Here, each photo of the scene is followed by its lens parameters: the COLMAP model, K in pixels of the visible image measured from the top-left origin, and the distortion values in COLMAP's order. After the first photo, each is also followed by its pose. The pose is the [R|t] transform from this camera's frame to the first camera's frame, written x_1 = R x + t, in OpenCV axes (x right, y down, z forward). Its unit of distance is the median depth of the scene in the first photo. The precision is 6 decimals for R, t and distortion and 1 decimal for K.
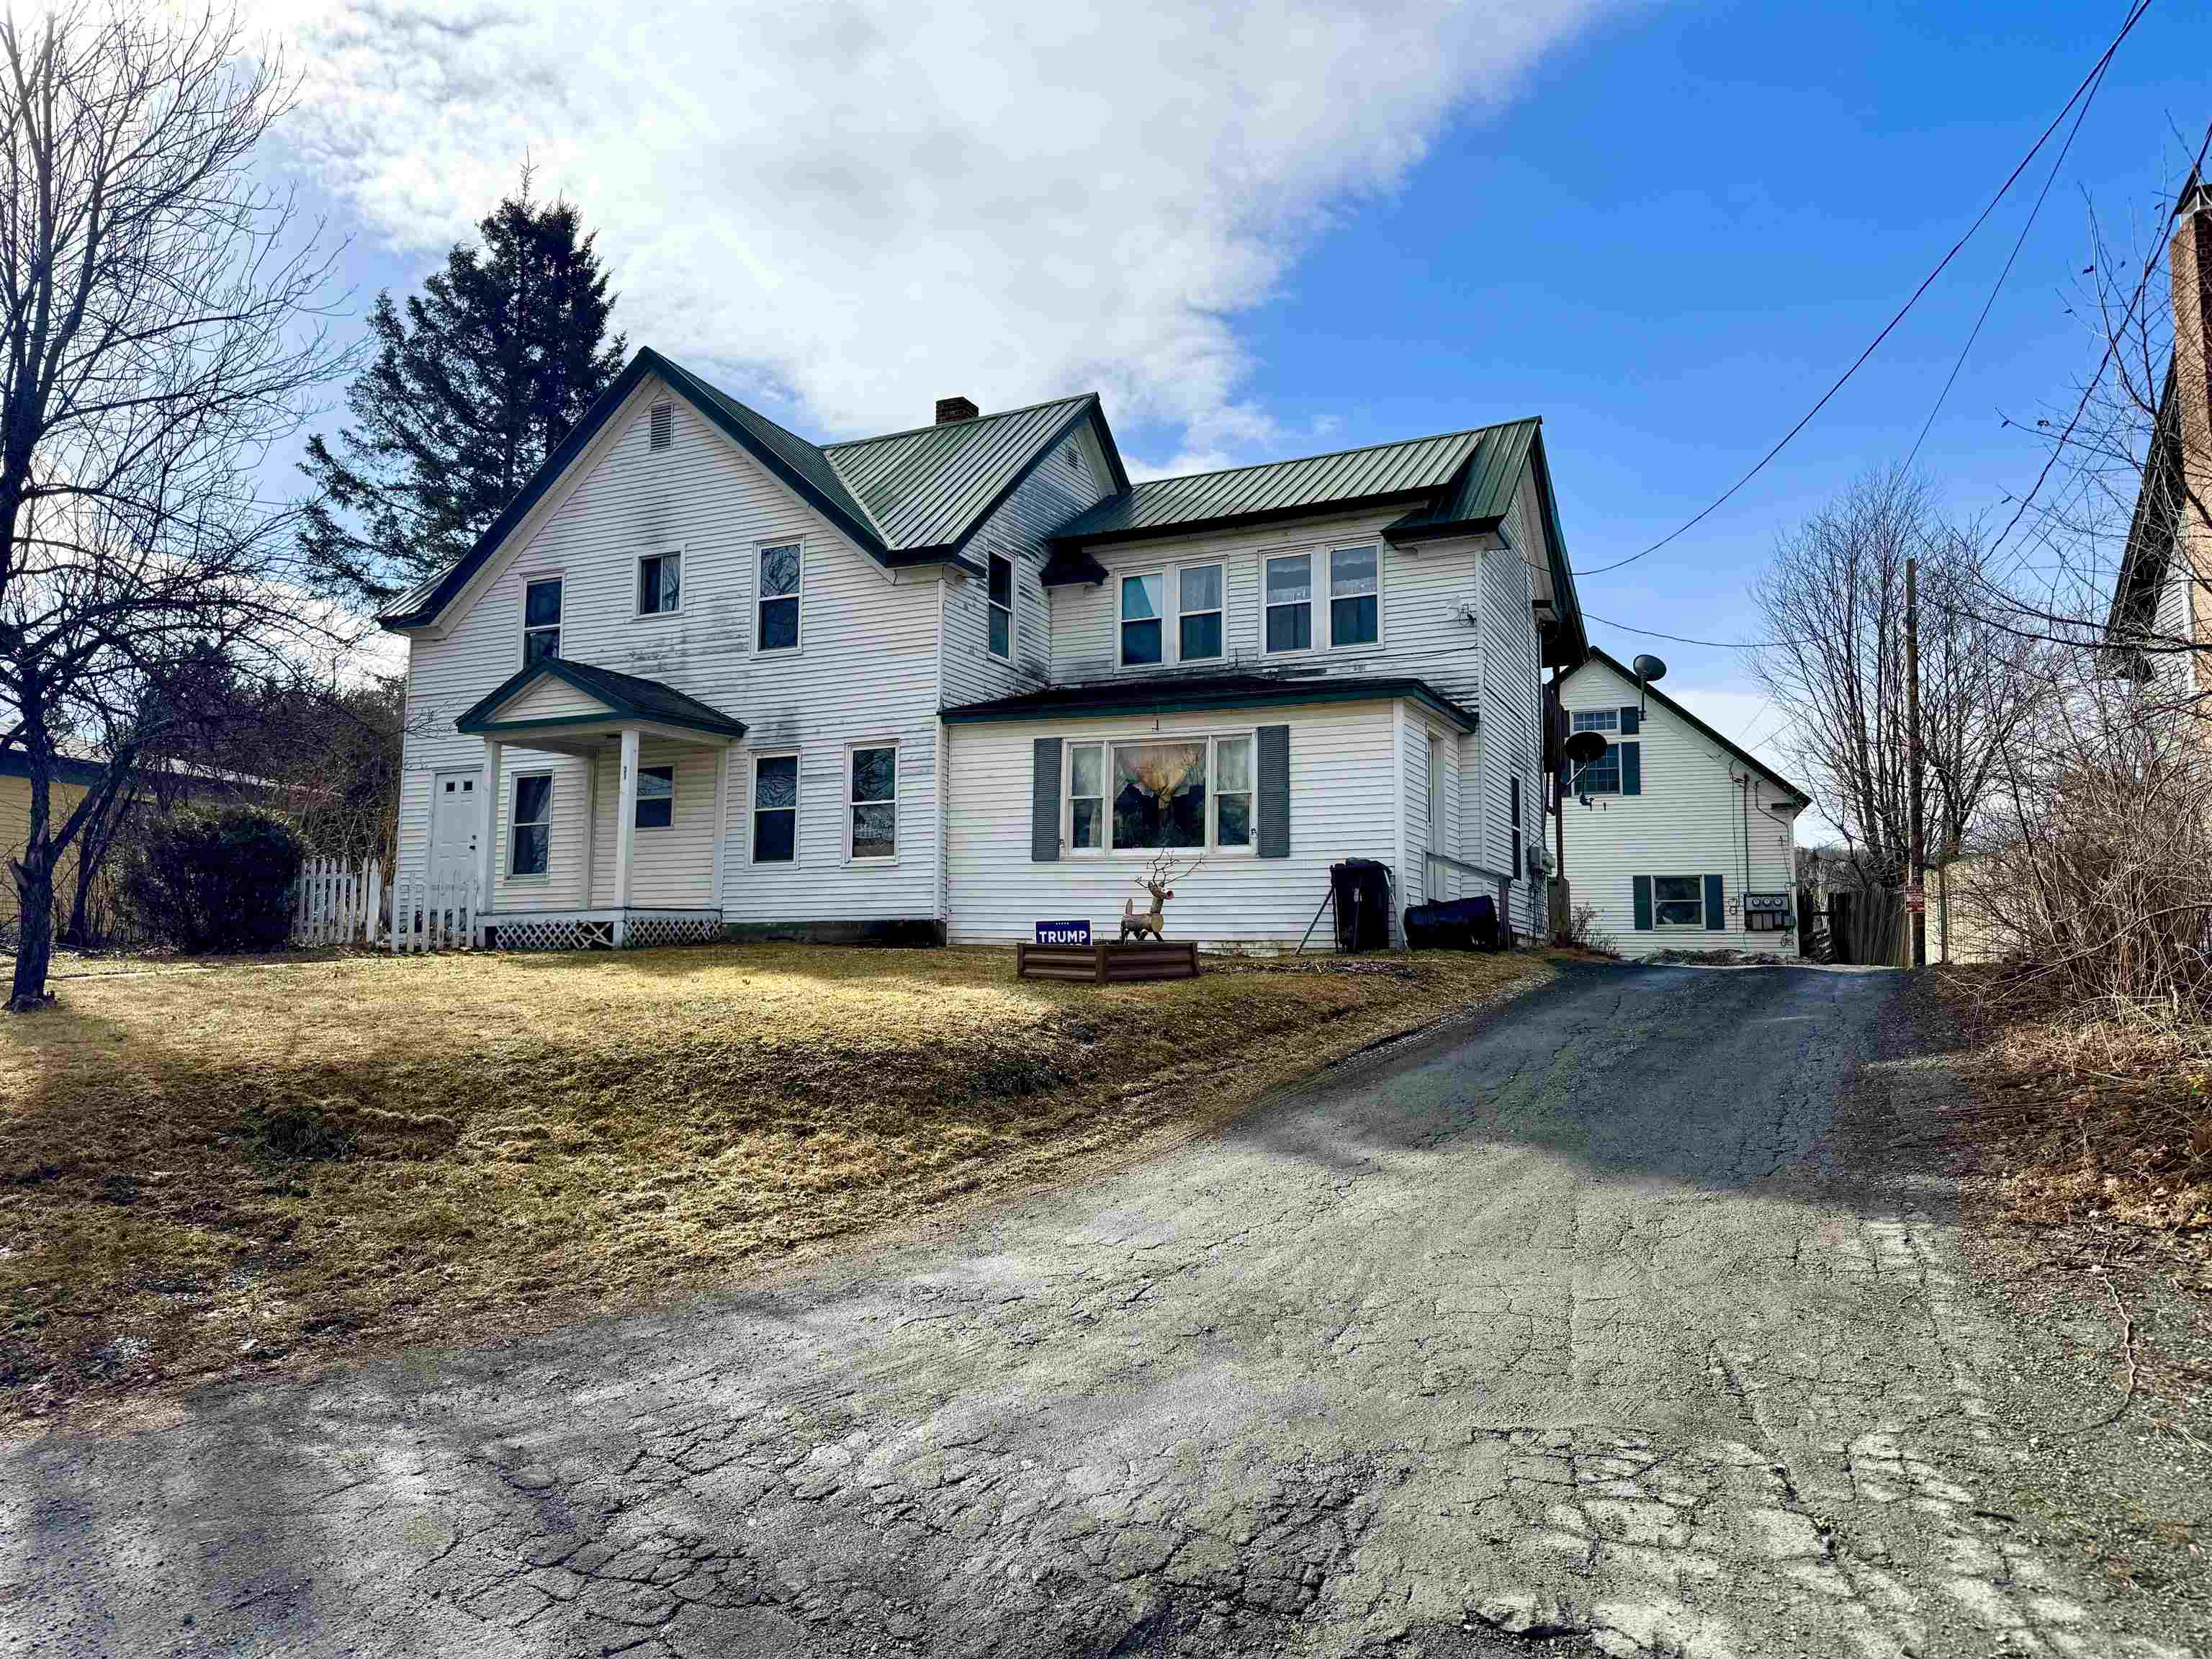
lens RADIAL K [[1581.8, 0, 1065.7], [0, 1581.8, 801.7], [0, 0, 1]] dist [0.204896, -0.413624]
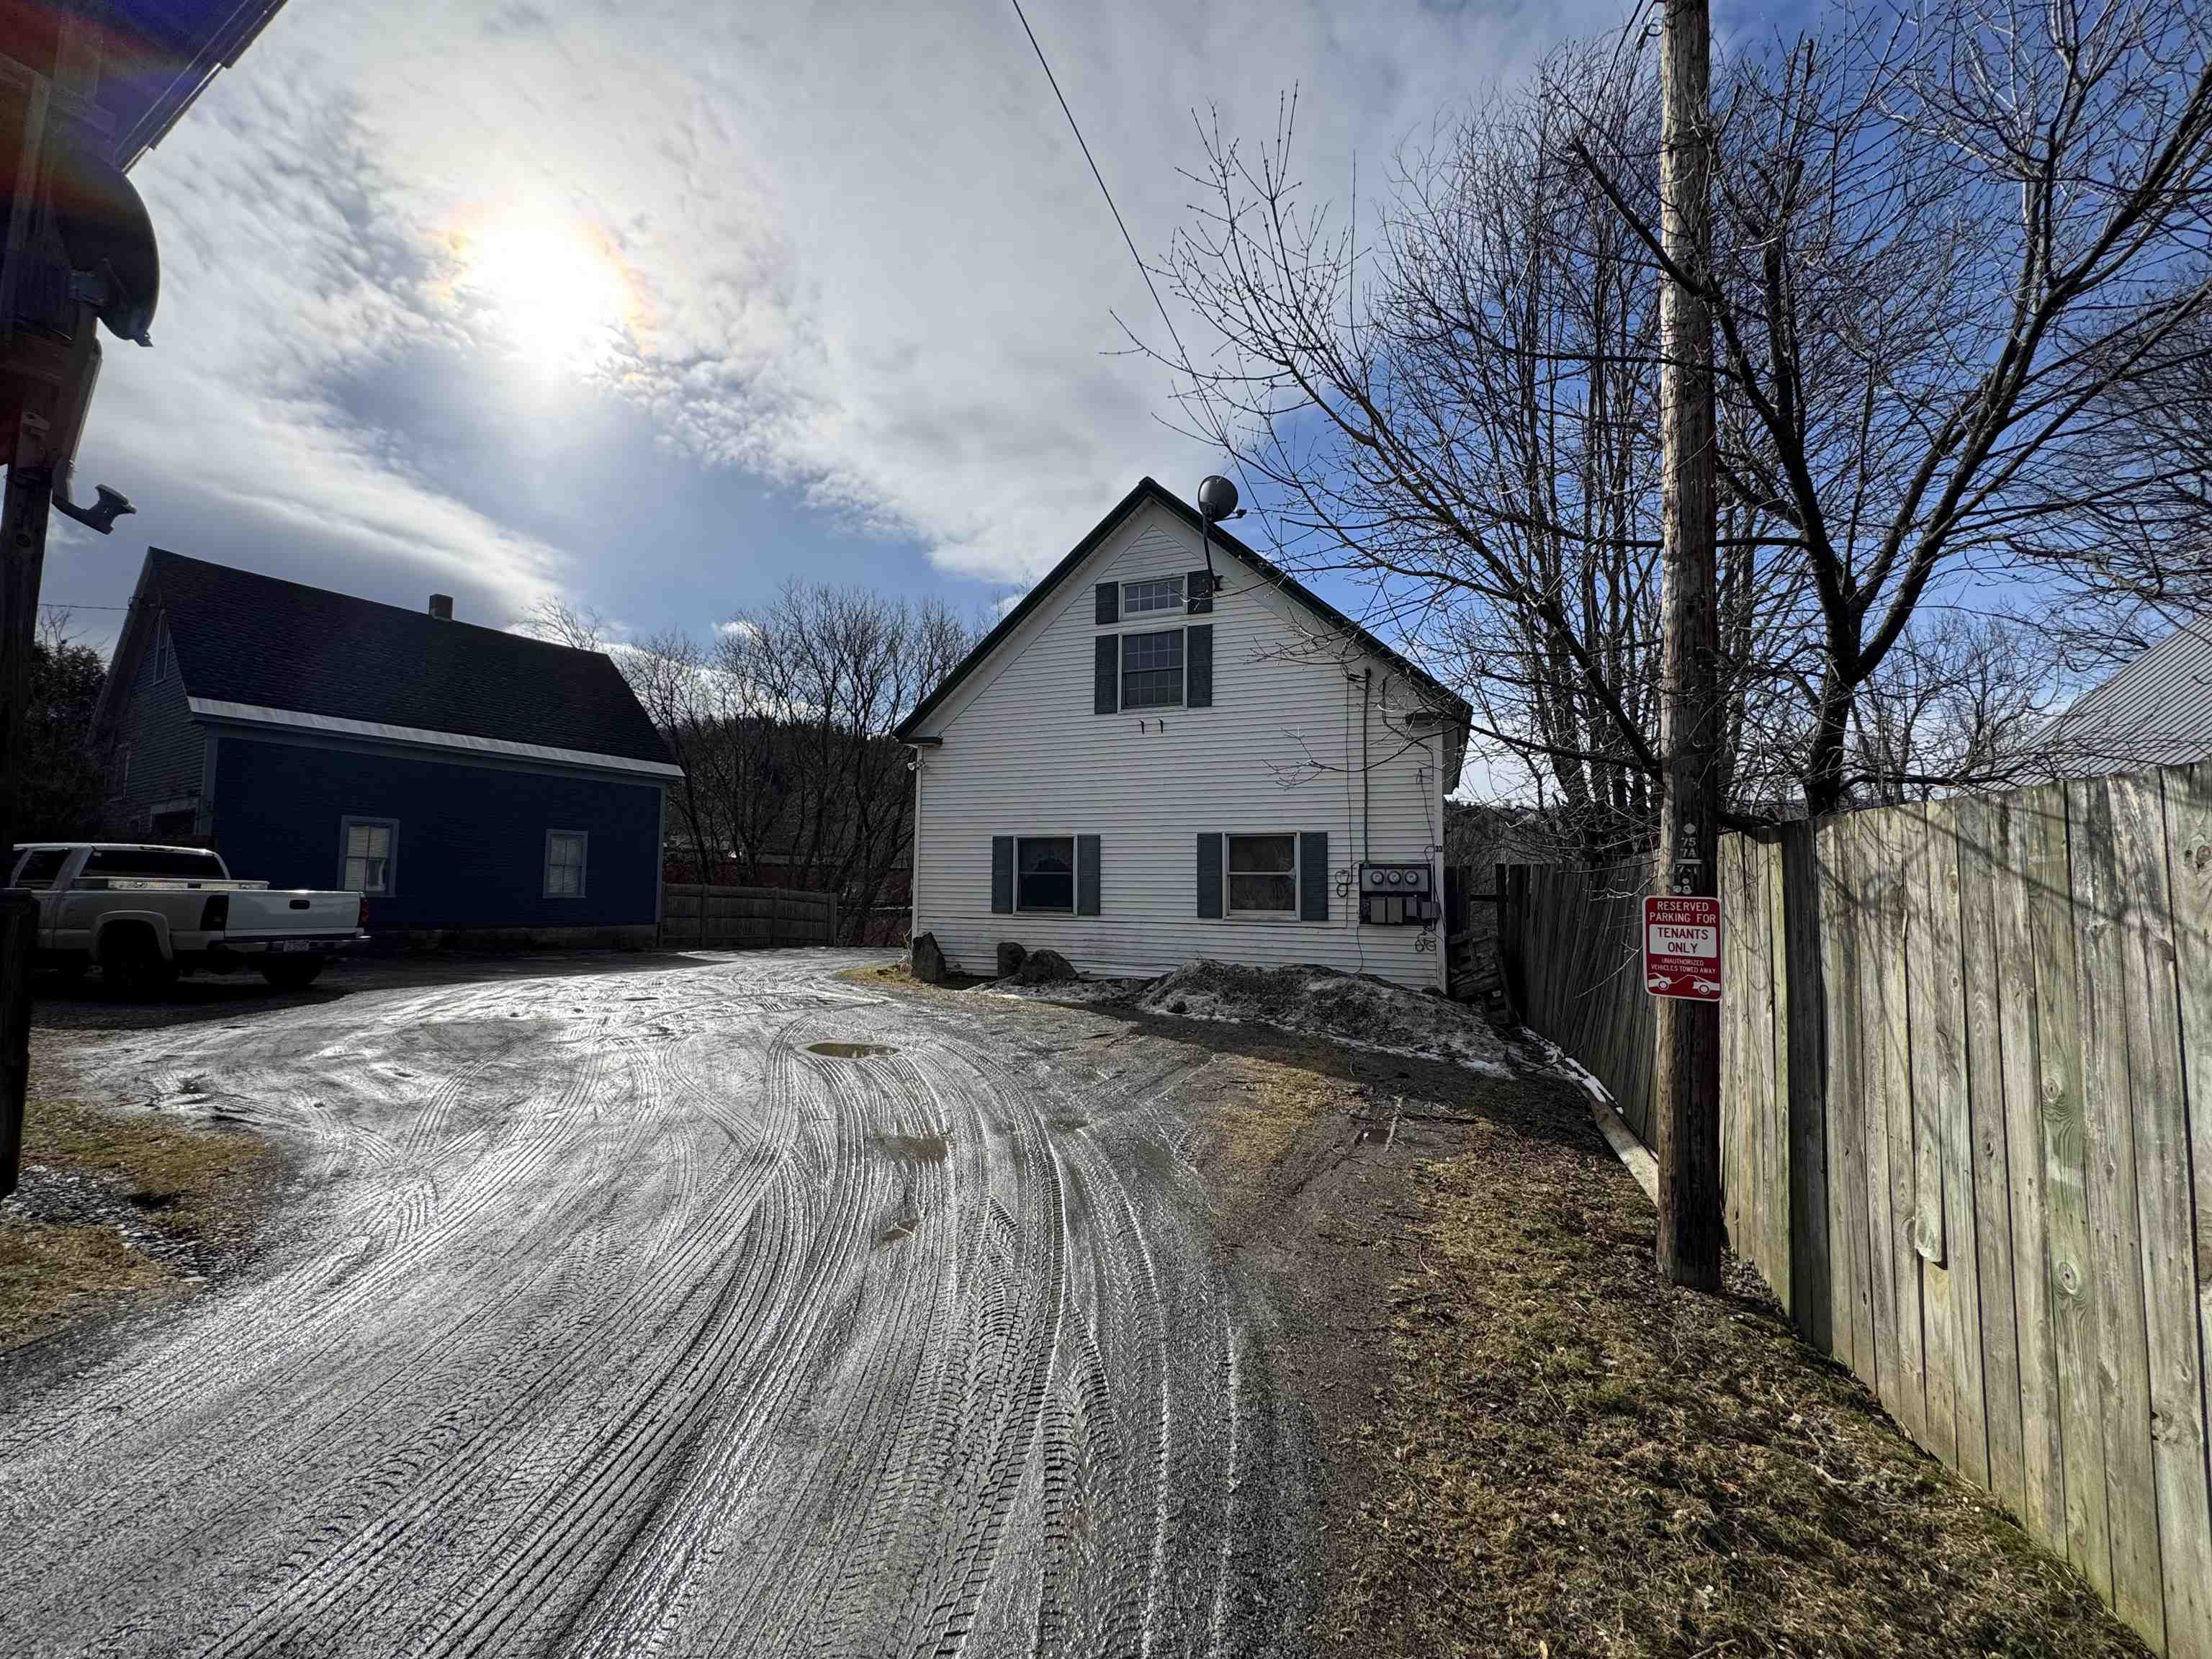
lens RADIAL K [[902.5, 0, 1101.7], [0, 902.5, 824.4], [0, 0, 1]] dist [0.012075, -0.000284]
pose [[0.998929, -0.000451, -0.046275, 0.339883], [0.002476, 0.999040, 0.043727, 0.027057], [0.046211, -0.043795, 0.997971, 0.660912]]
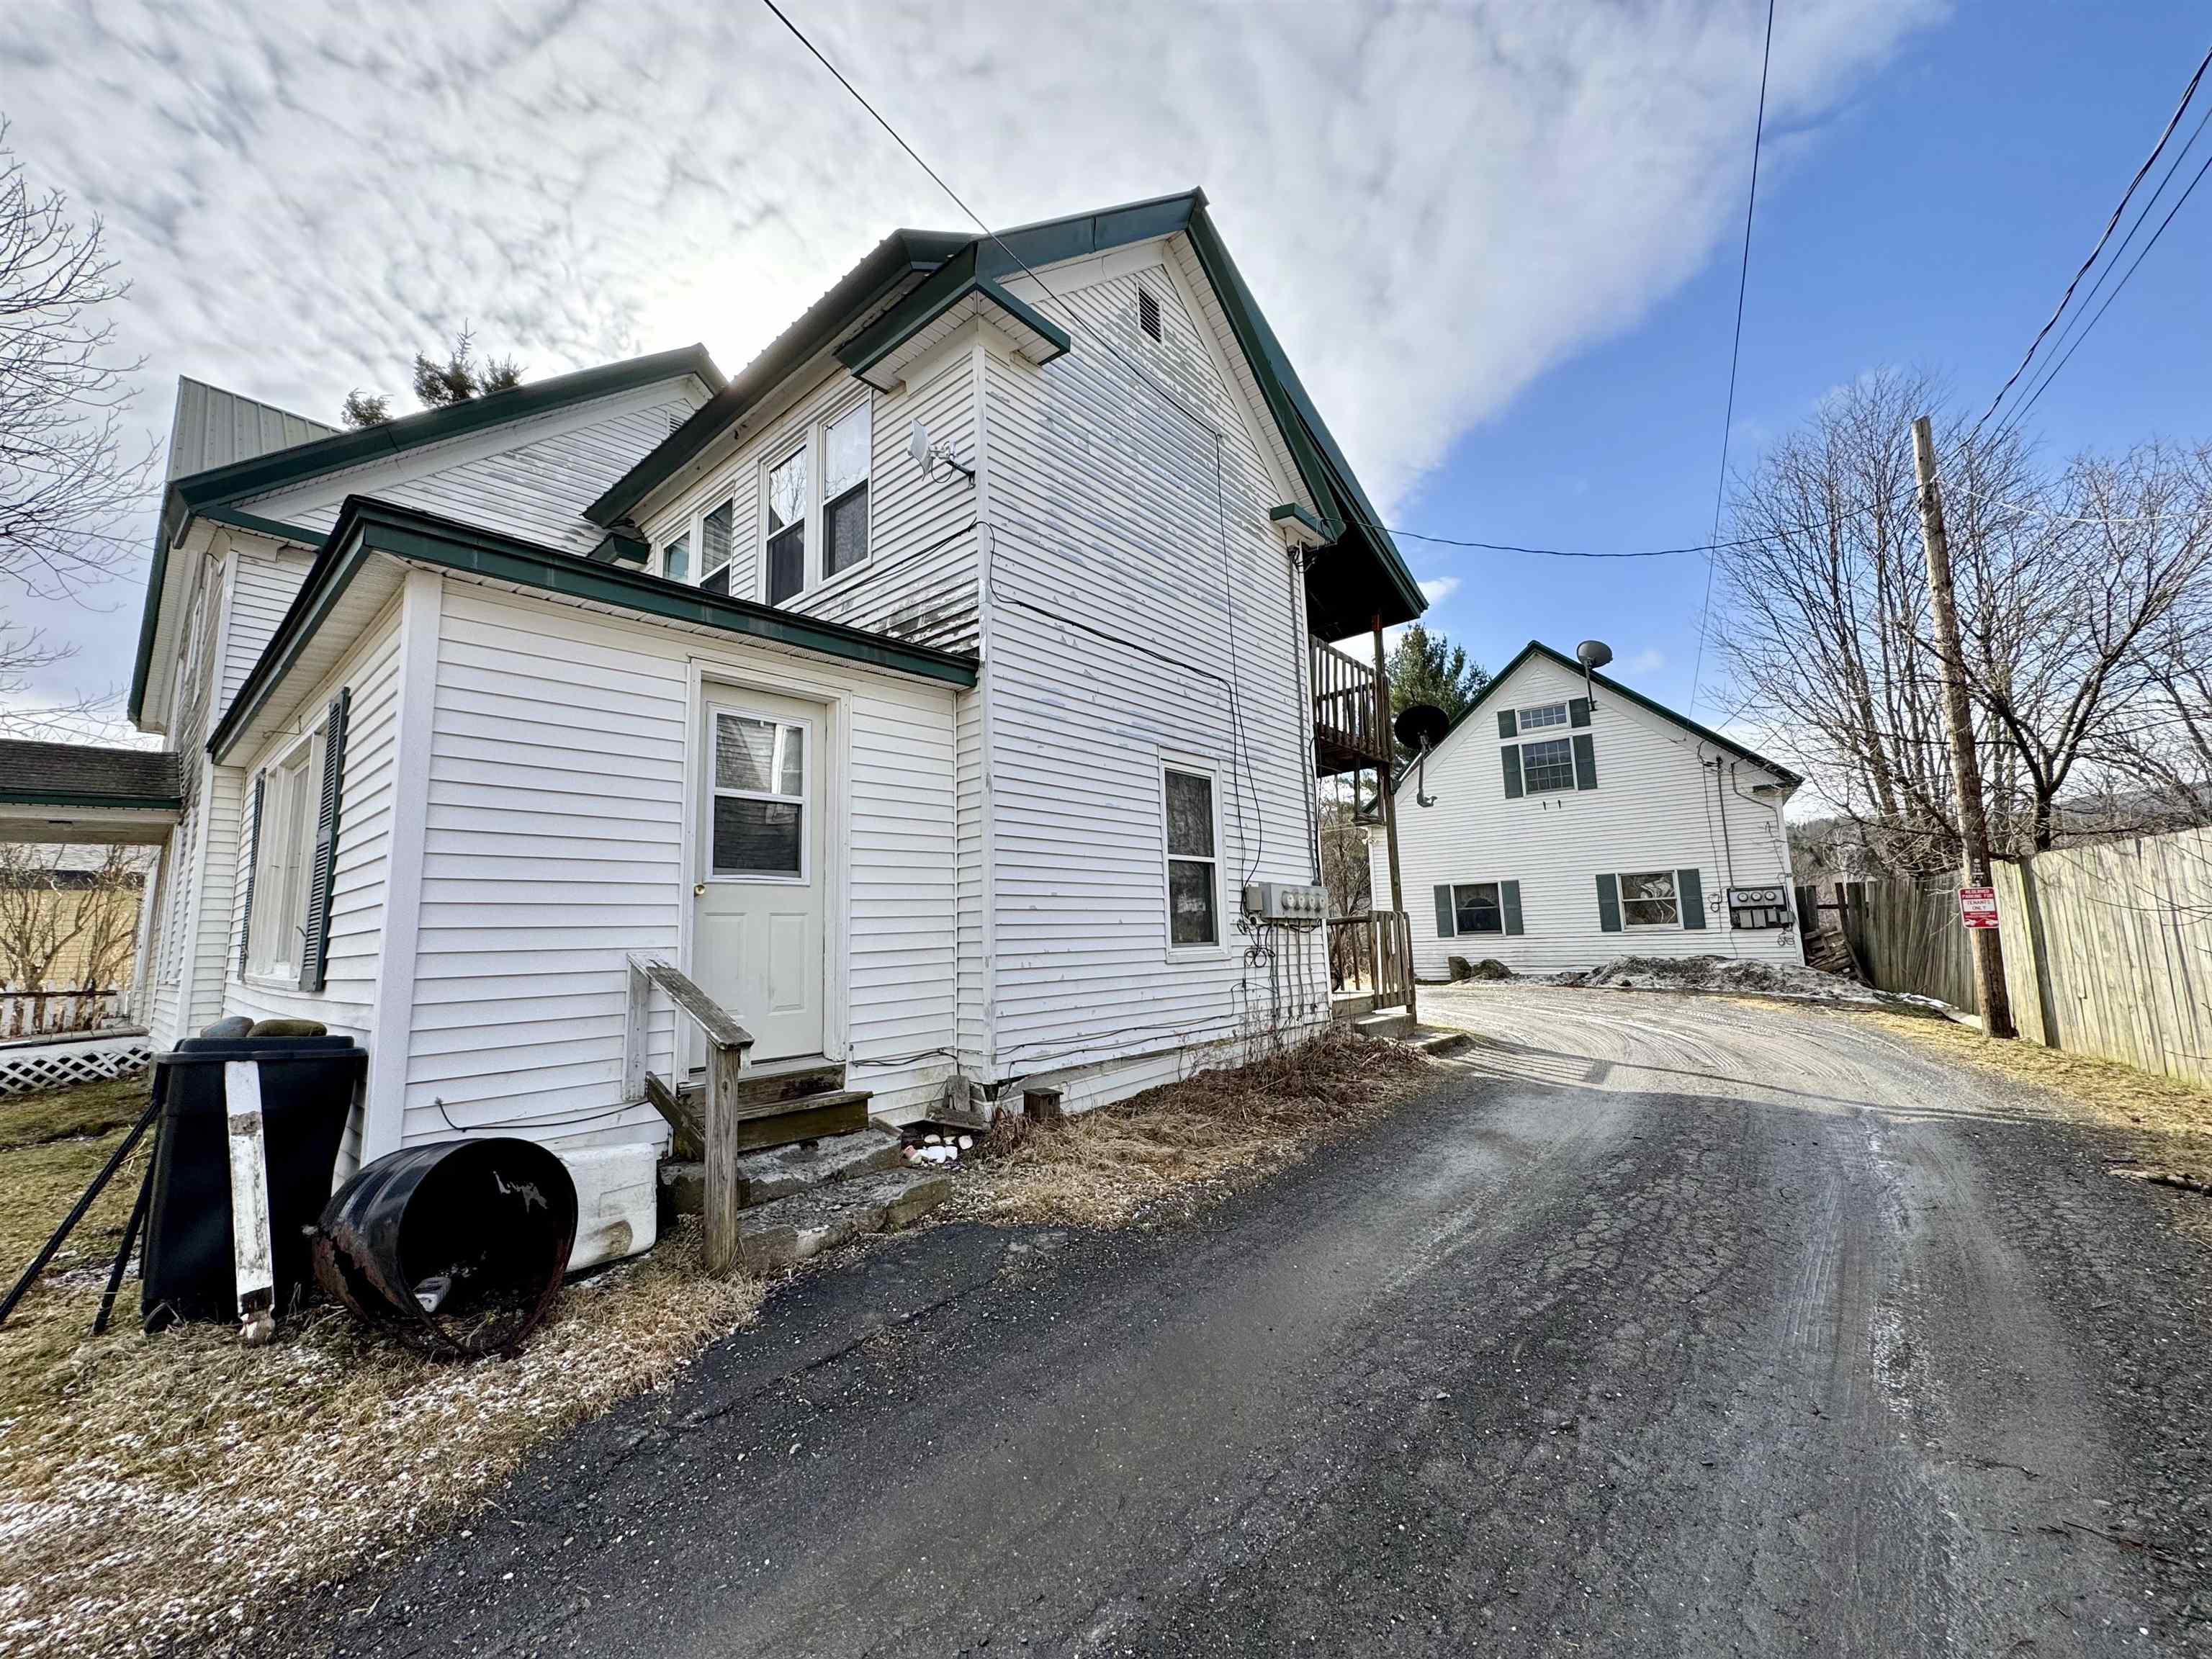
lens RADIAL K [[902.5, 0, 1101.7], [0, 902.5, 824.4], [0, 0, 1]] dist [0.012075, -0.000284]
pose [[0.966046, -0.075080, -0.247221, 0.211914], [0.071659, 0.997168, -0.022819, 0.007896], [0.248234, 0.004328, 0.968690, 0.427262]]
